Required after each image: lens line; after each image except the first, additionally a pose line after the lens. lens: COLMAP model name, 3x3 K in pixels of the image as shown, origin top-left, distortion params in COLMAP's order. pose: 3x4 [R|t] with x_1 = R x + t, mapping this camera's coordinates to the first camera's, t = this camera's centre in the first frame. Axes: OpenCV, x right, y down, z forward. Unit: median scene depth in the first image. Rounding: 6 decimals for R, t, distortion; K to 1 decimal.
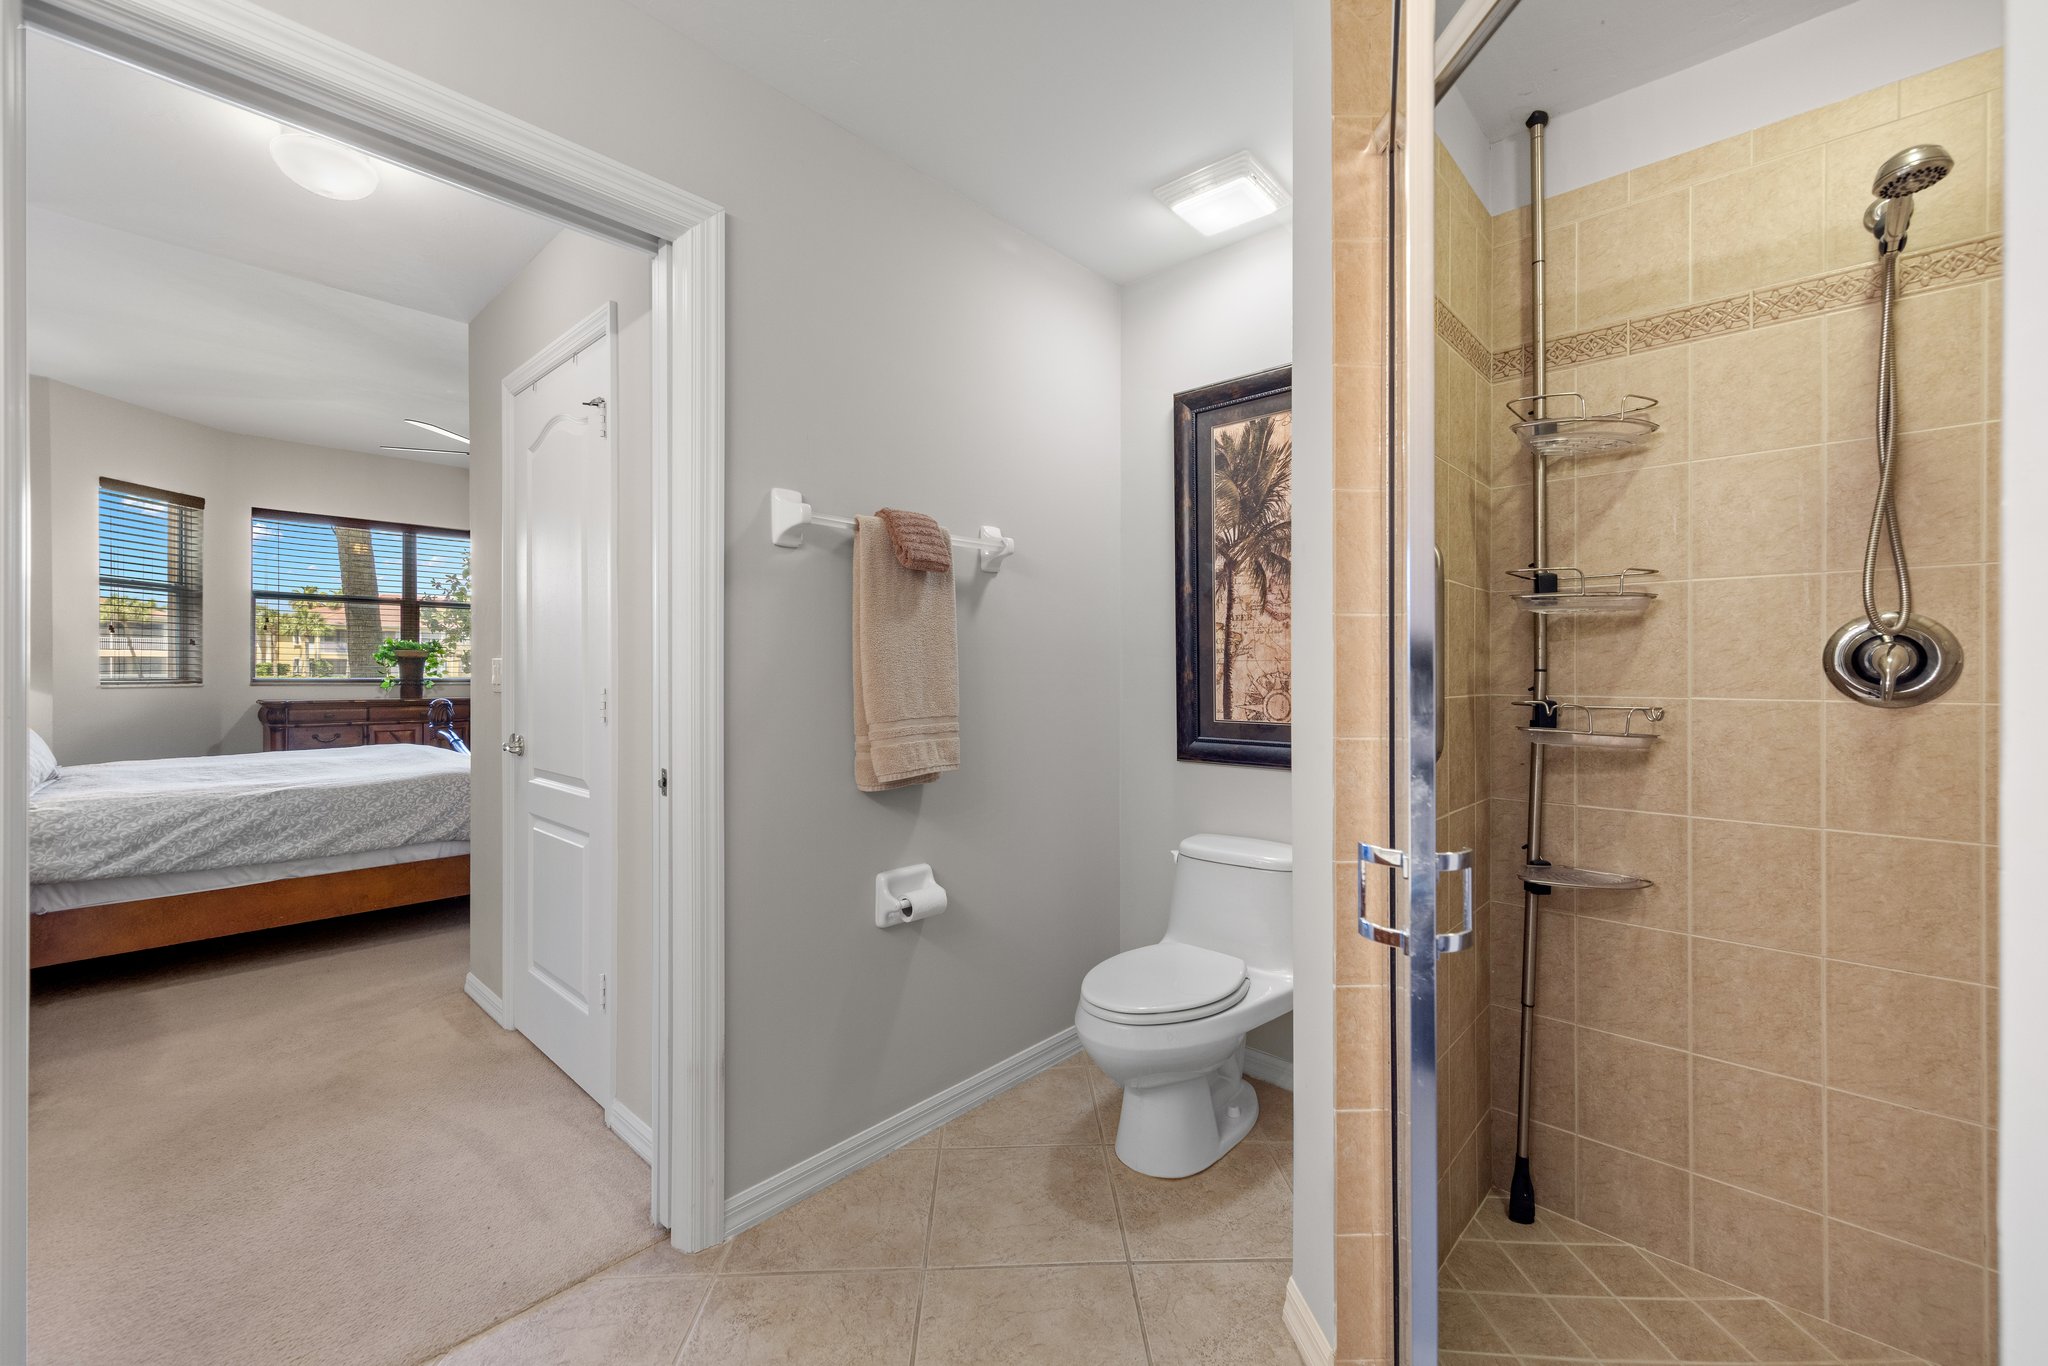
lens RADIAL K [[834.2, 0, 1029.2], [0, 834.2, 665.9], [0, 0, 1]] dist [-0.000190, 0.000176]
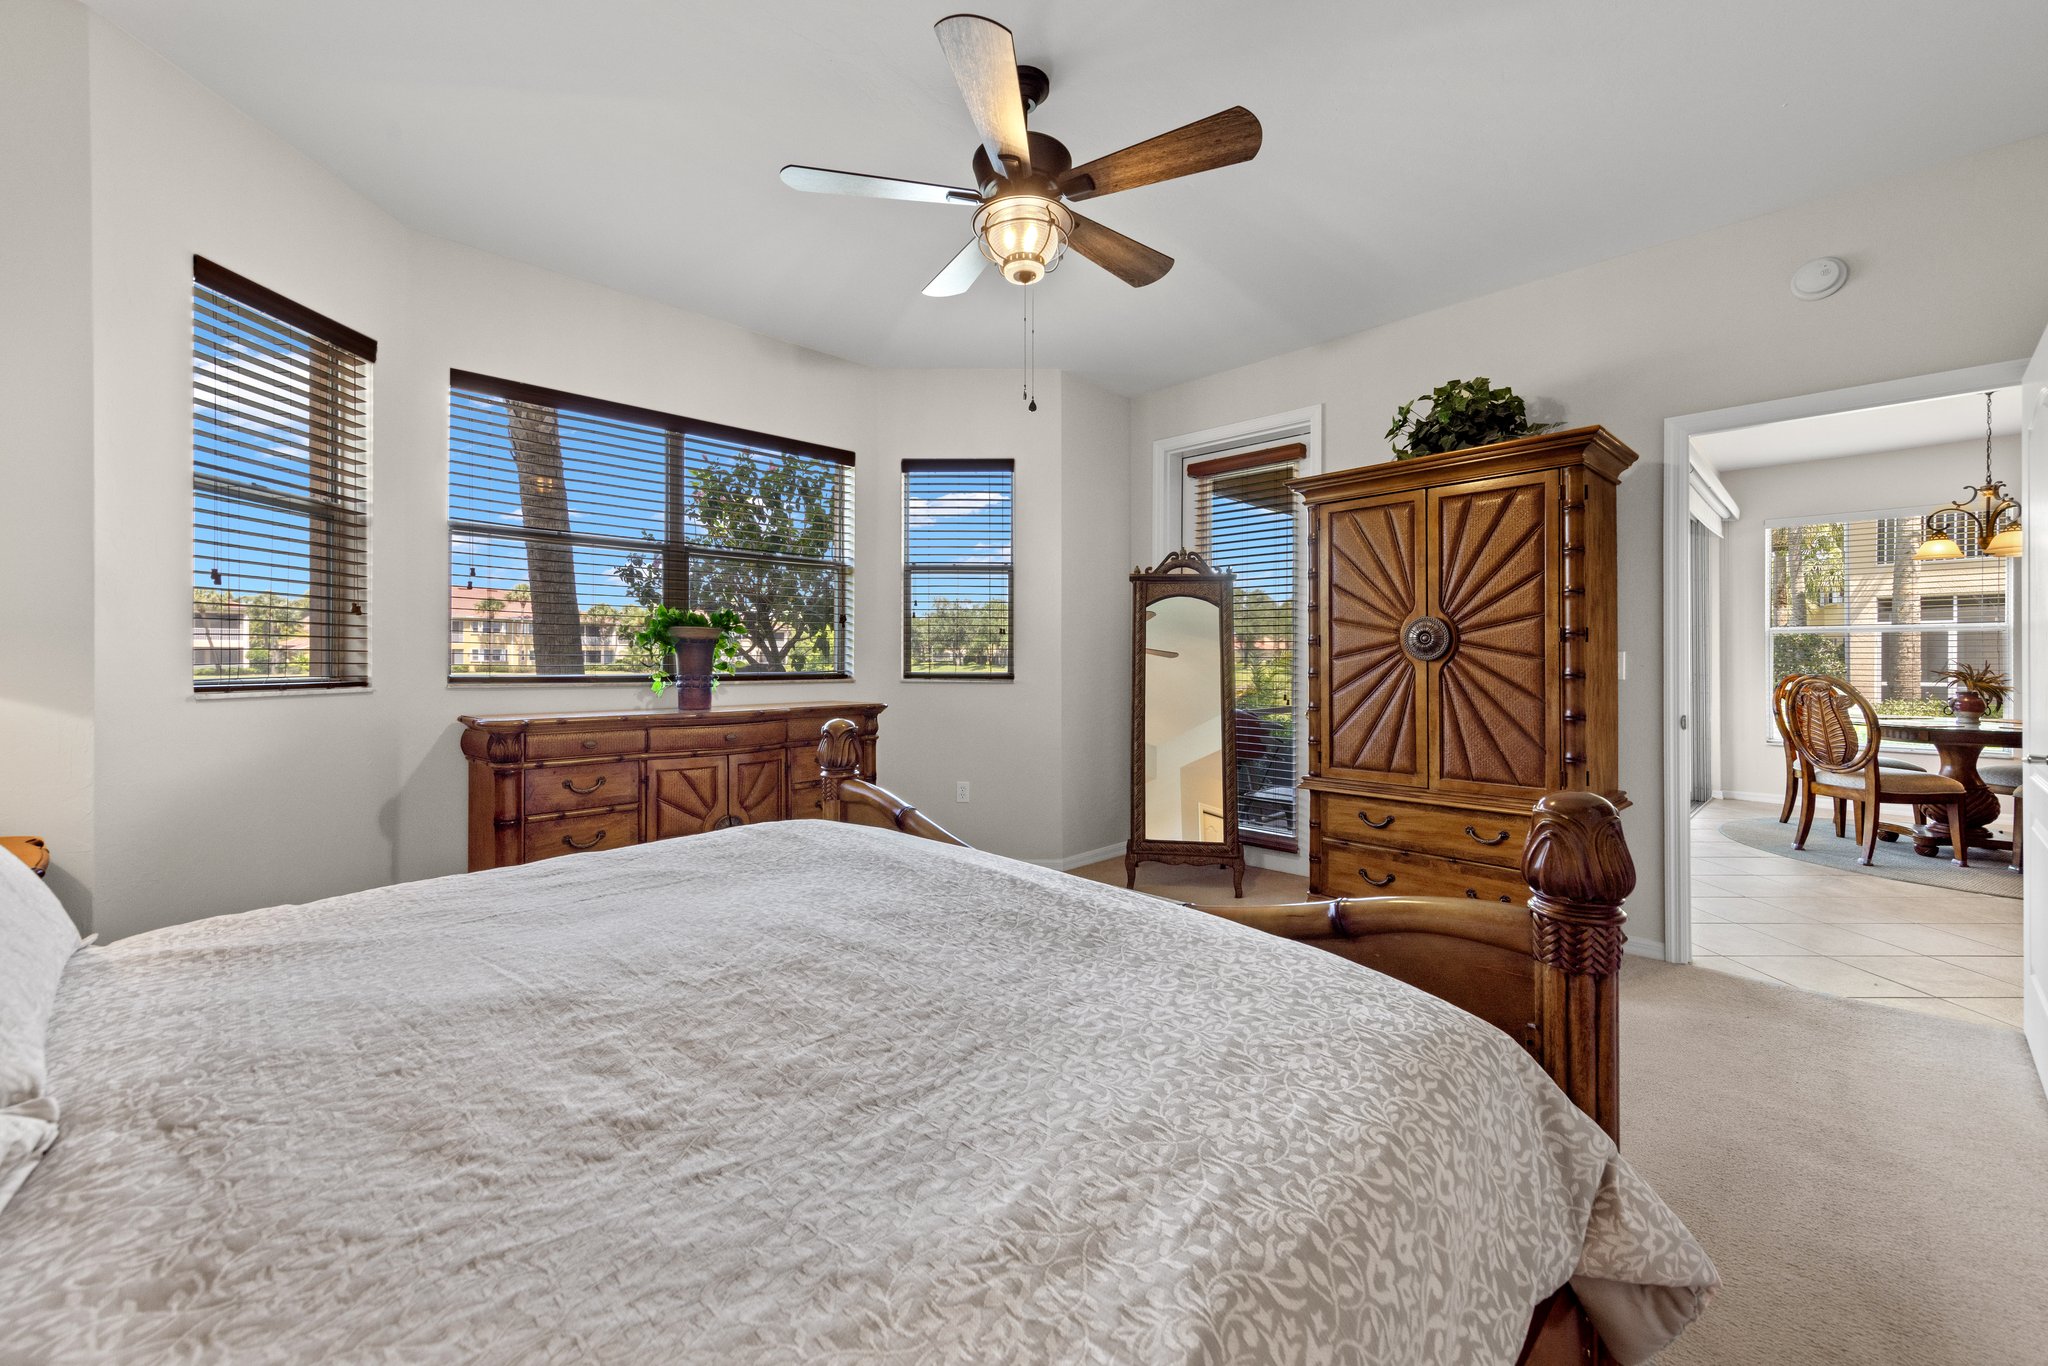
lens RADIAL K [[834.2, 0, 1016.3], [0, 834.2, 670.9], [0, 0, 1]] dist [-0.000190, 0.000176]
pose [[0.998675, 0.001902, -0.051431, -0.544150], [-0.001024, 0.999853, 0.017088, 0.001397], [0.051456, -0.017013, 0.998530, 0.482154]]
